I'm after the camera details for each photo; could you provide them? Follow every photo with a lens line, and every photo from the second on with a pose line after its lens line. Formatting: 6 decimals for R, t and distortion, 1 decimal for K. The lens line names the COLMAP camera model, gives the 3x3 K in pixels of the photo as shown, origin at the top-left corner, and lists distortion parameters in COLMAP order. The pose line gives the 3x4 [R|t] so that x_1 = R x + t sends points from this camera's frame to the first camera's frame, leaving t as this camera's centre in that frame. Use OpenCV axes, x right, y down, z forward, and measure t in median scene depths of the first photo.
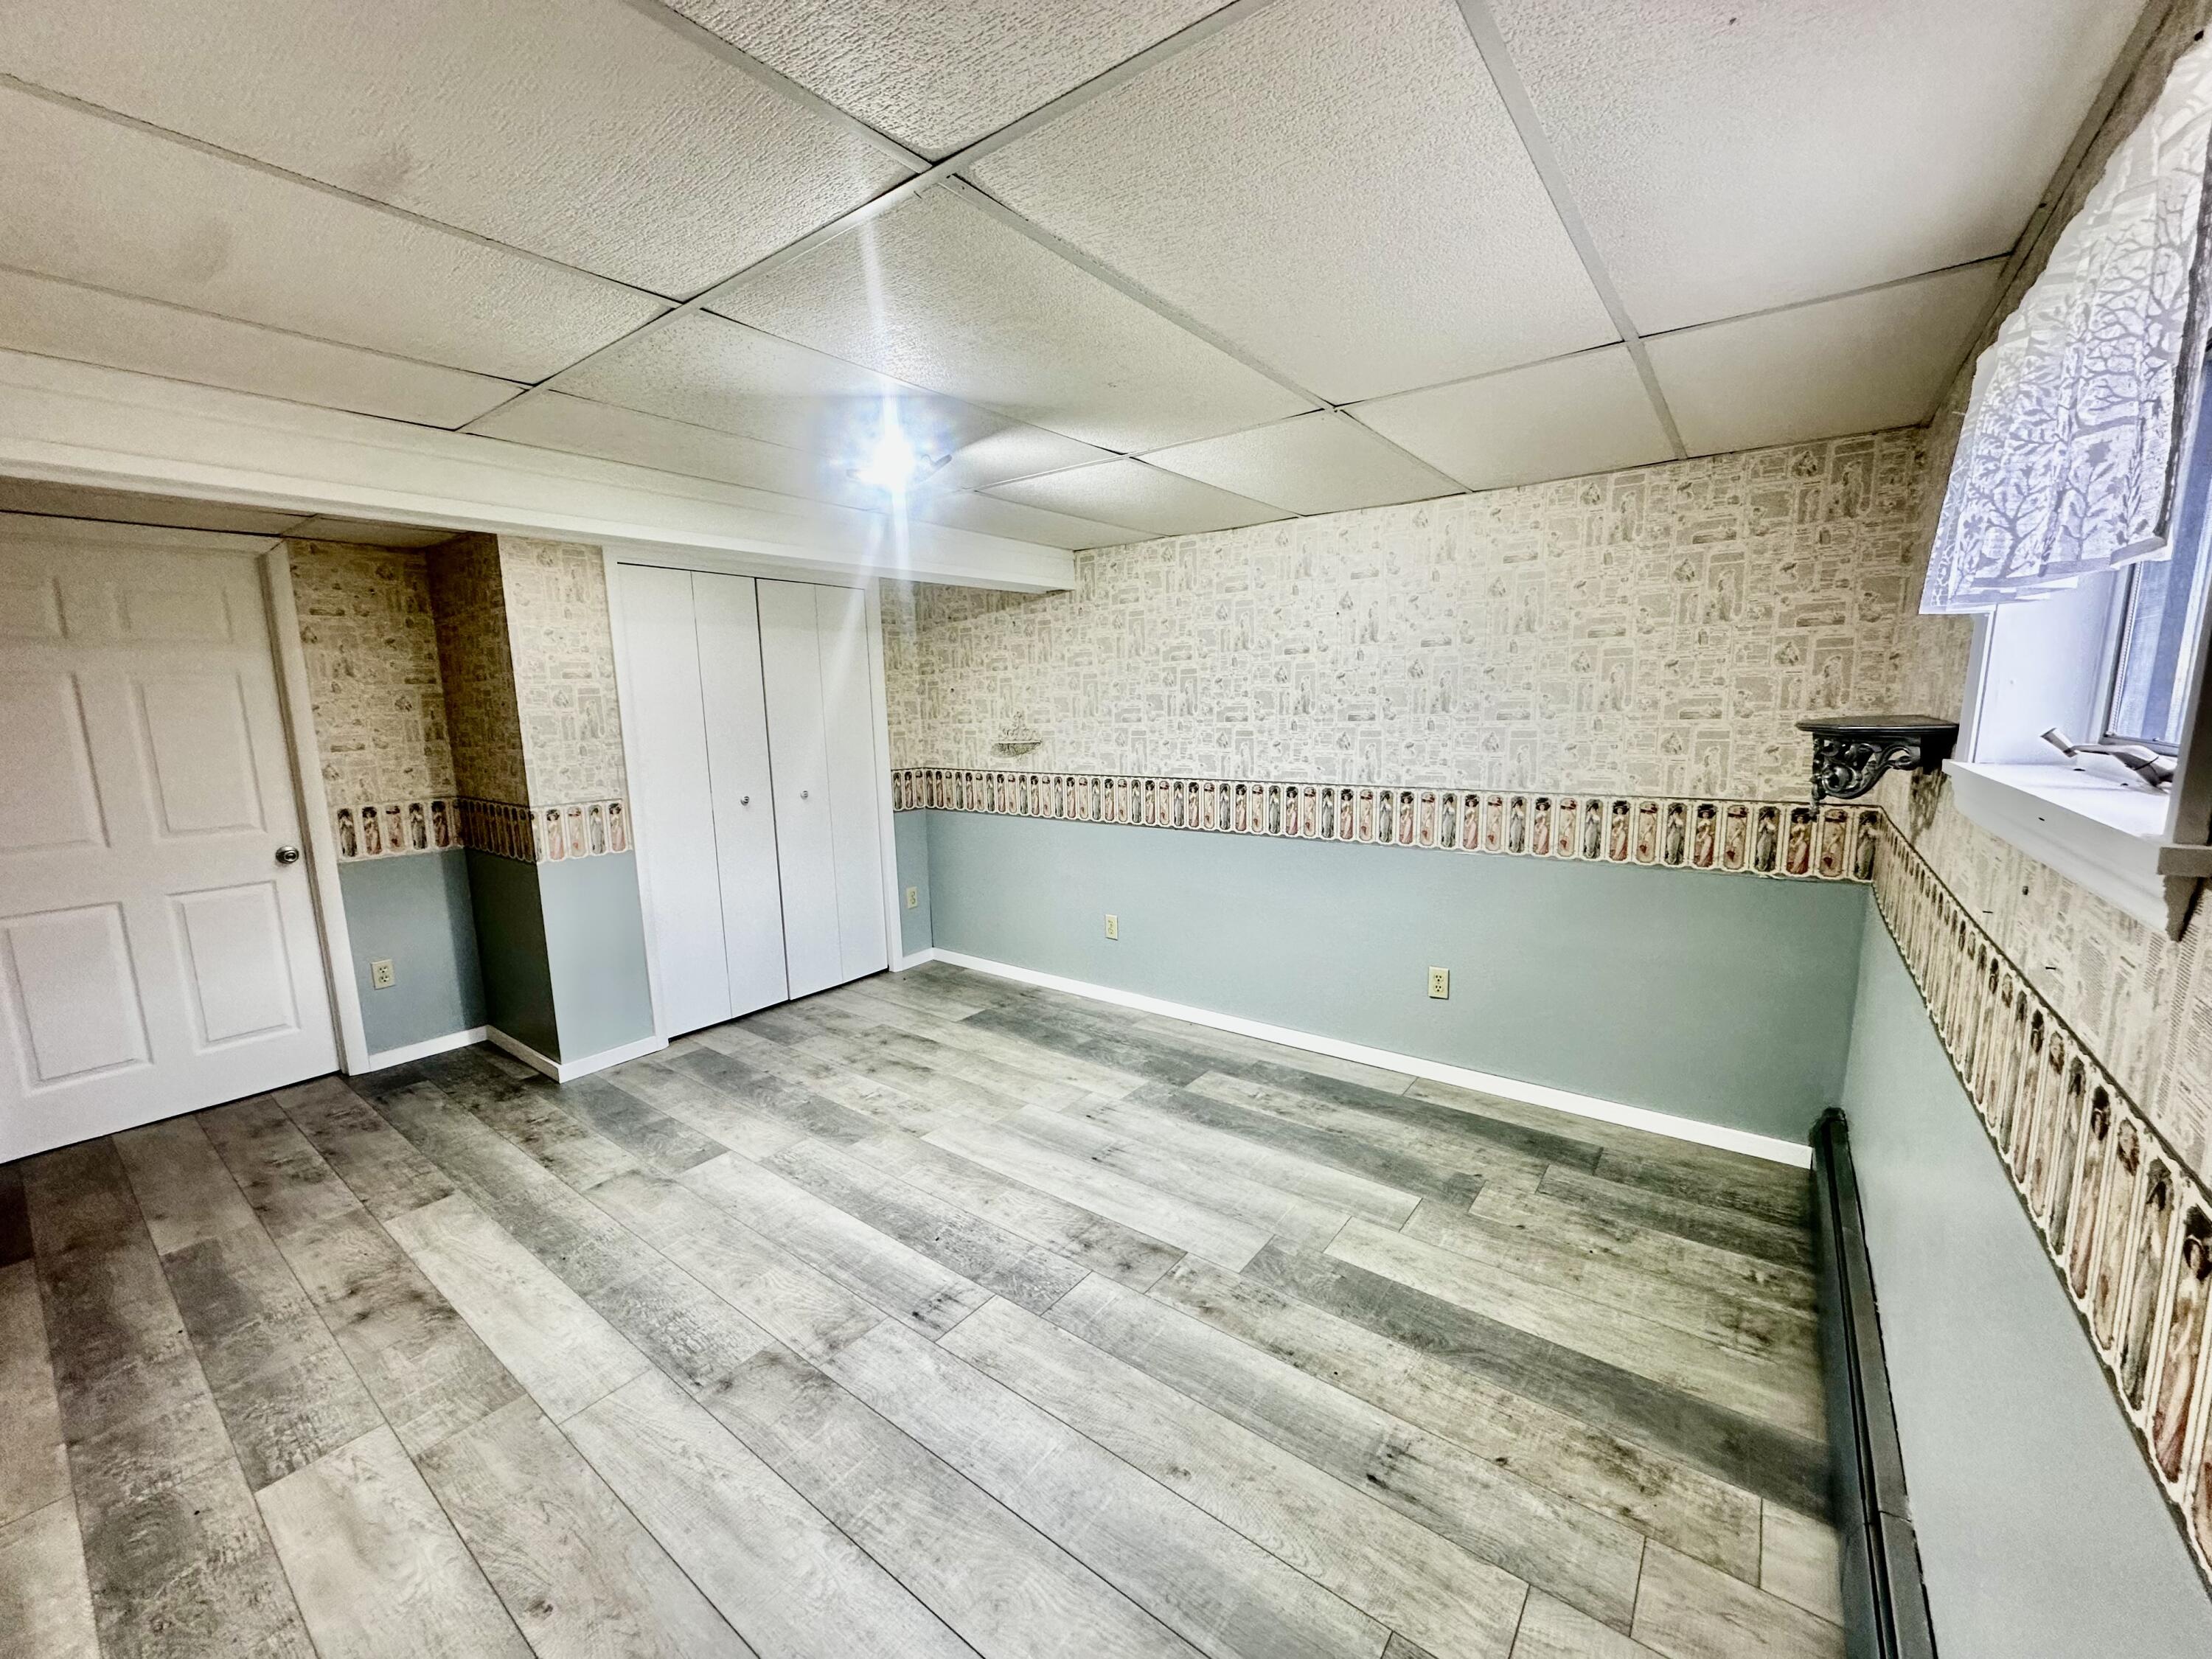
lens RADIAL K [[864.4, 0, 1113.5], [0, 864.4, 833.2], [0, 0, 1]] dist [-0.013364, 0.000047]
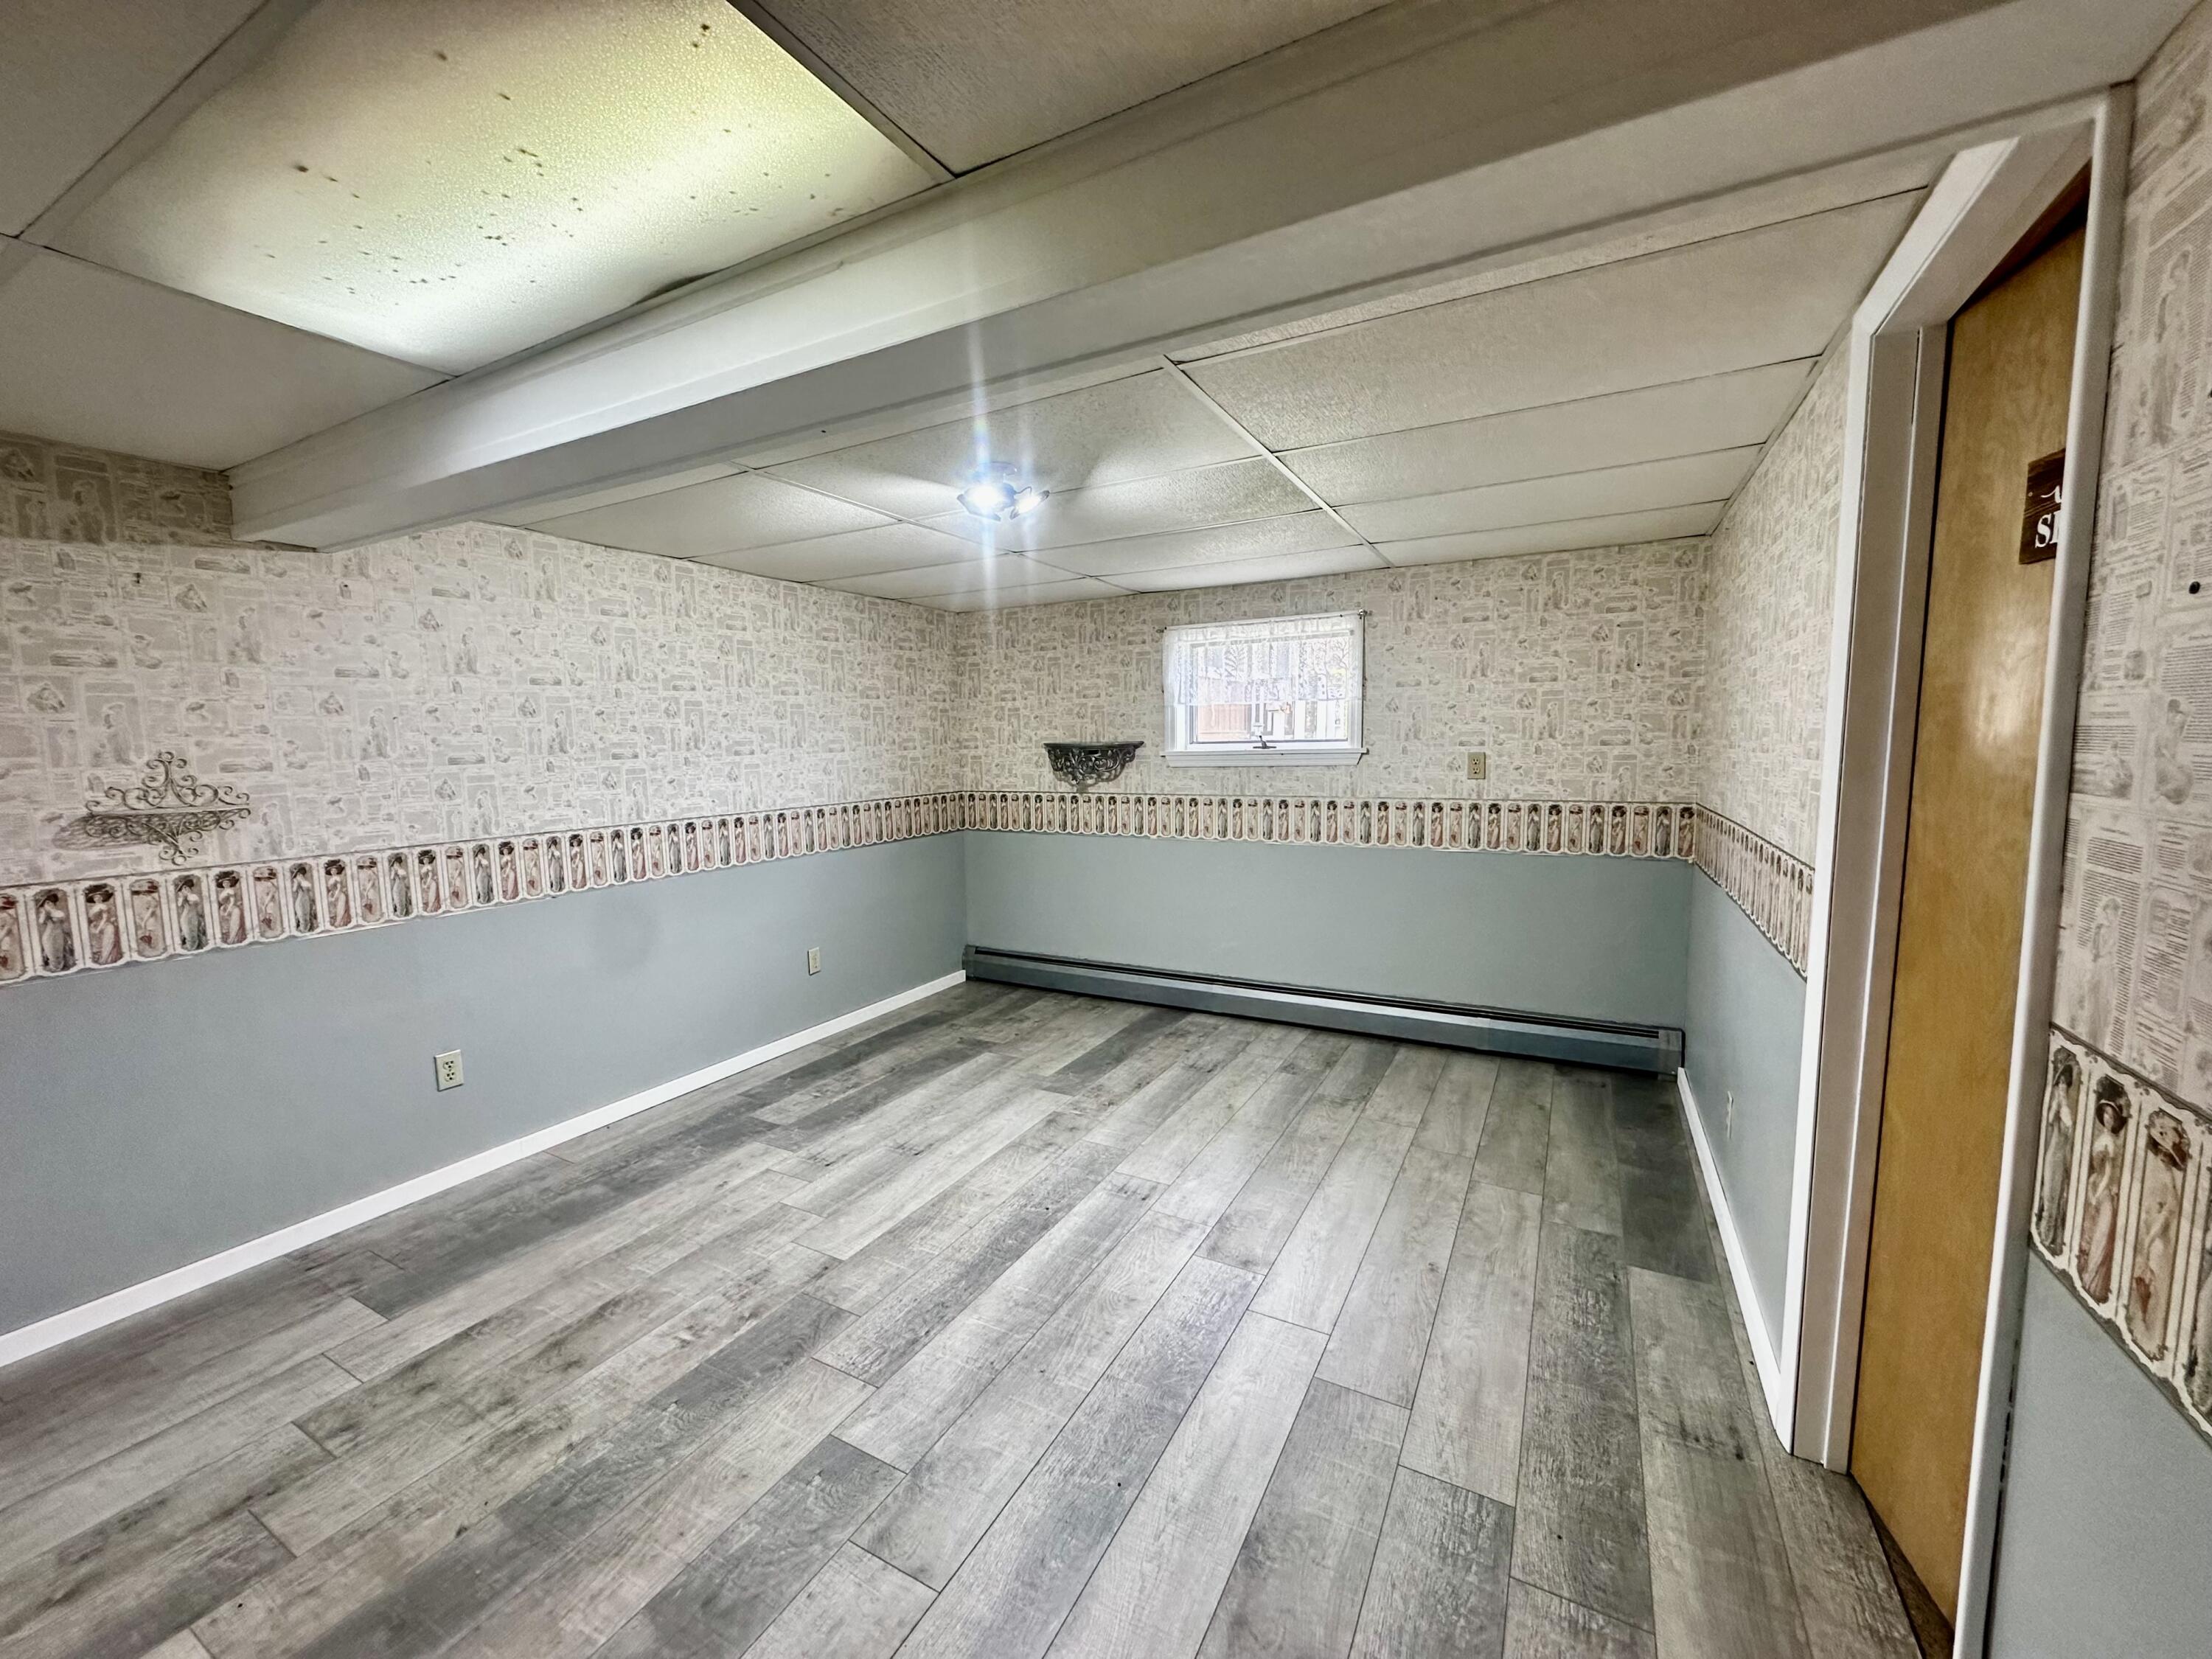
lens RADIAL K [[878.0, 0, 1104.3], [0, 878.0, 830.8], [0, 0, 1]] dist [-0.003351, 0.000263]
pose [[-0.144735, -0.085279, 0.985789, -0.924264], [0.160186, 0.981117, 0.108393, -0.082782], [-0.976418, 0.173598, -0.128342, 0.710014]]
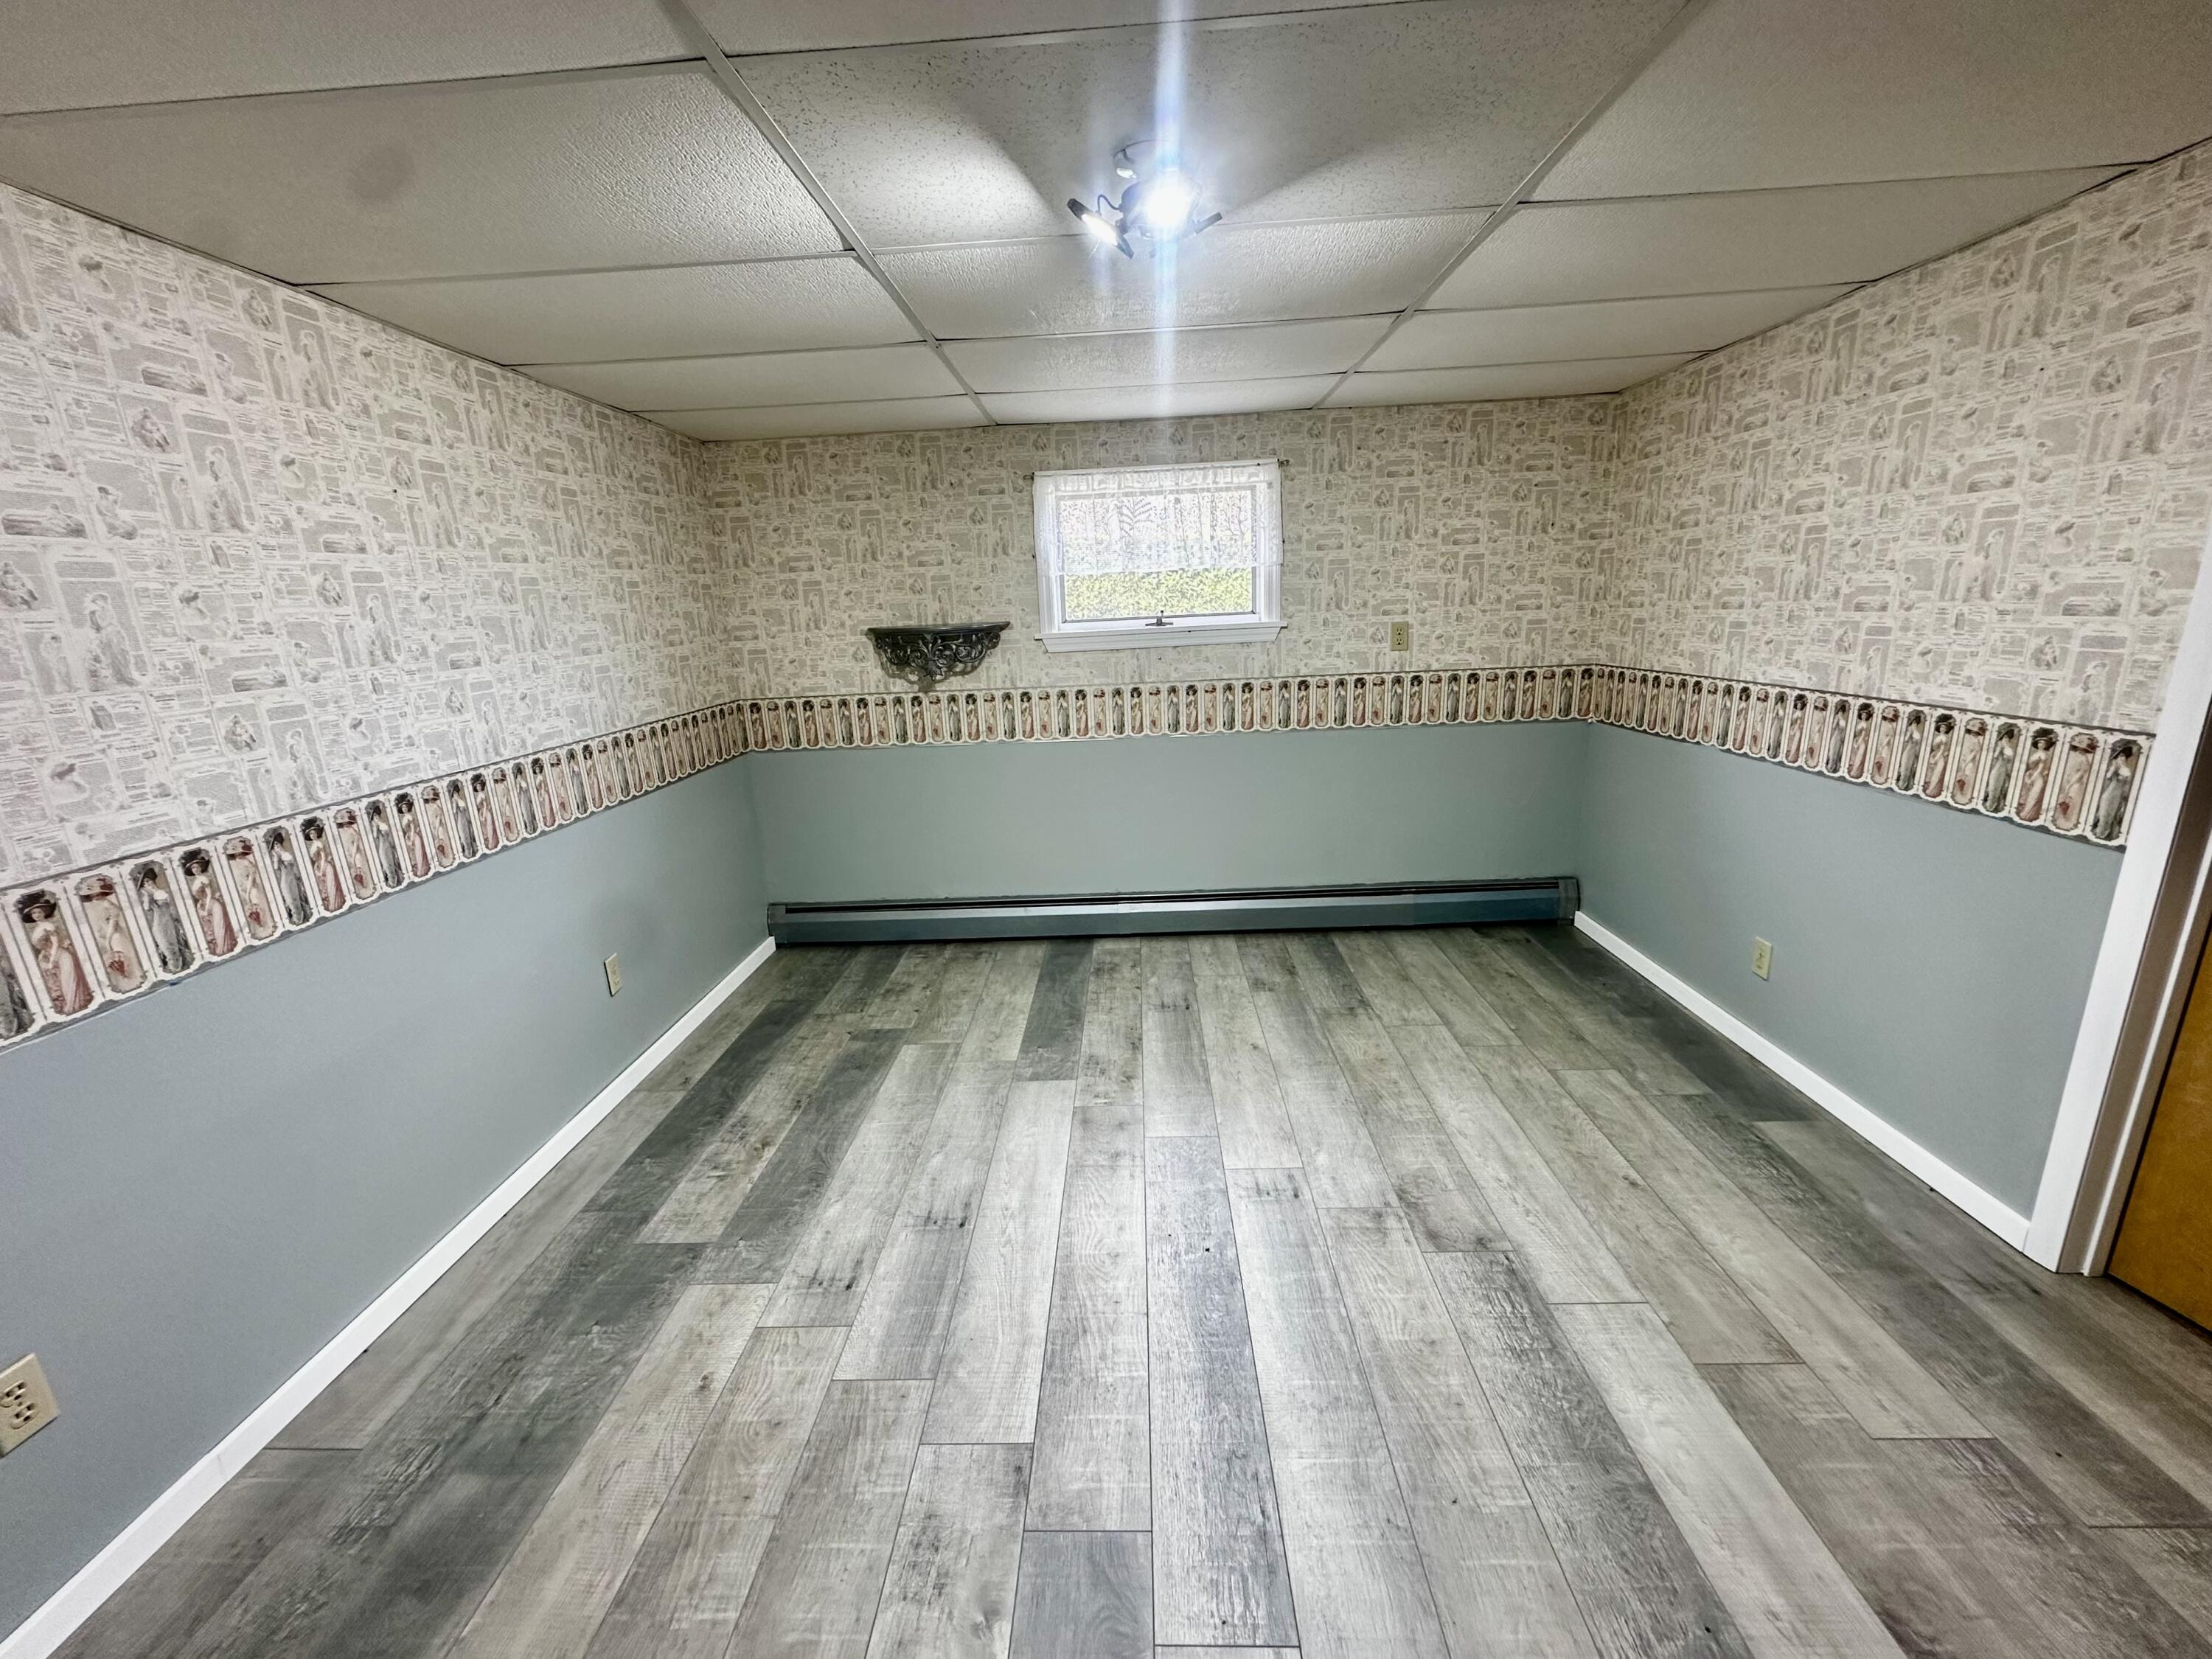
lens RADIAL K [[878.0, 0, 1104.3], [0, 878.0, 830.8], [0, 0, 1]] dist [-0.003351, 0.000263]
pose [[-0.574020, -0.166958, 0.801639, -0.553361], [0.168829, 0.933827, 0.315380, -0.143722], [-0.801247, 0.316374, -0.507848, 0.995959]]
